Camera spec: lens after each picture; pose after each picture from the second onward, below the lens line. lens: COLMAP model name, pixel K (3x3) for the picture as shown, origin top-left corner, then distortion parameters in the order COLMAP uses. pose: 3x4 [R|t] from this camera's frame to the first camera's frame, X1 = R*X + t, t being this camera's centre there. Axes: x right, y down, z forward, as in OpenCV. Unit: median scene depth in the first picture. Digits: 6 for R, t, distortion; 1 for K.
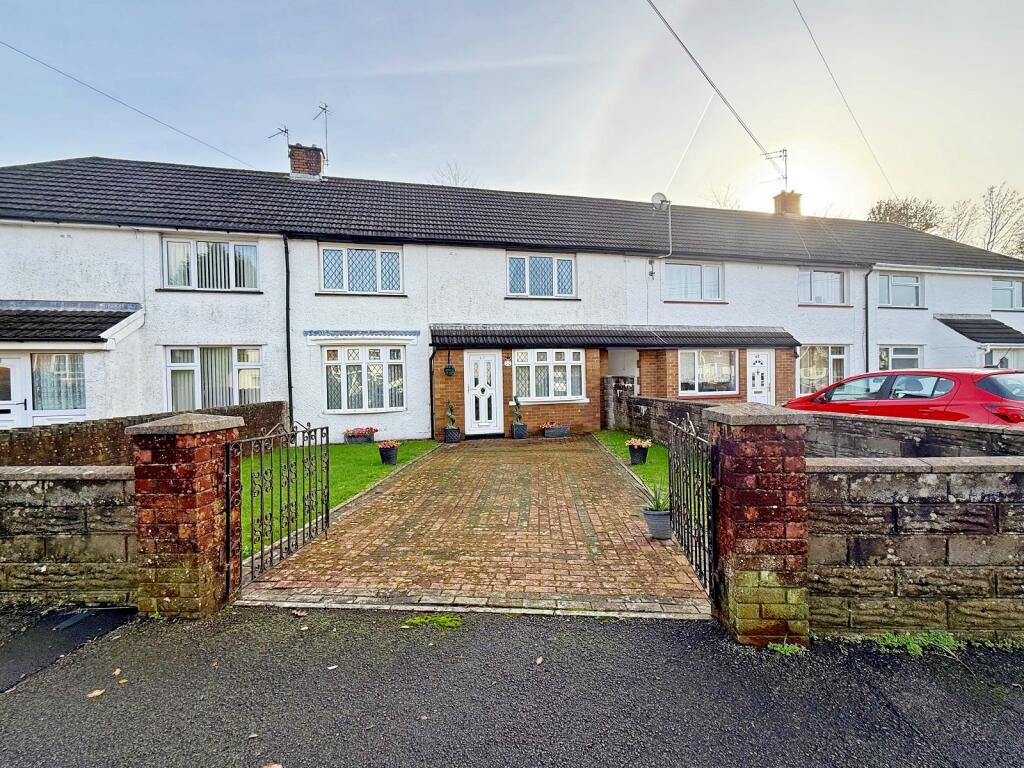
lens RADIAL K [[415.3, 0, 509.3], [0, 415.3, 386.7], [0, 0, 1]] dist [0.000659, 0.000017]
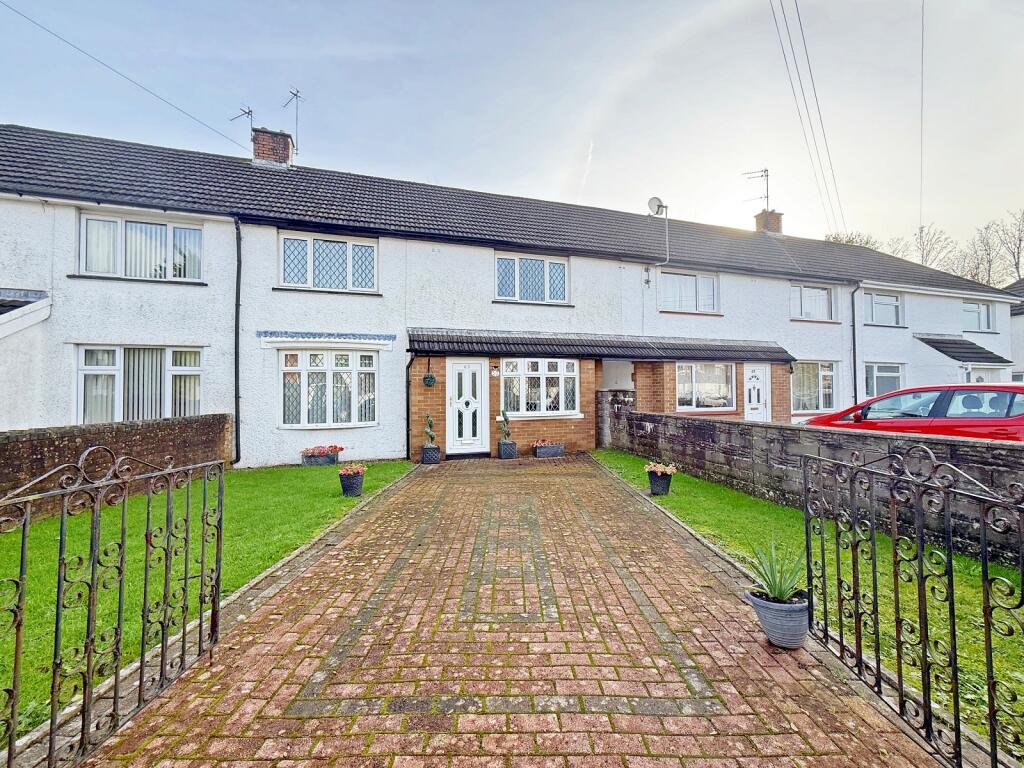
lens RADIAL K [[415.3, 0, 515.4], [0, 415.3, 384.2], [0, 0, 1]] dist [0.000659, 0.000017]
pose [[0.997615, 0.013532, 0.067686, -0.022079], [-0.010775, 0.999104, -0.040922, 0.003013], [-0.068179, 0.040095, 0.996867, 0.114881]]
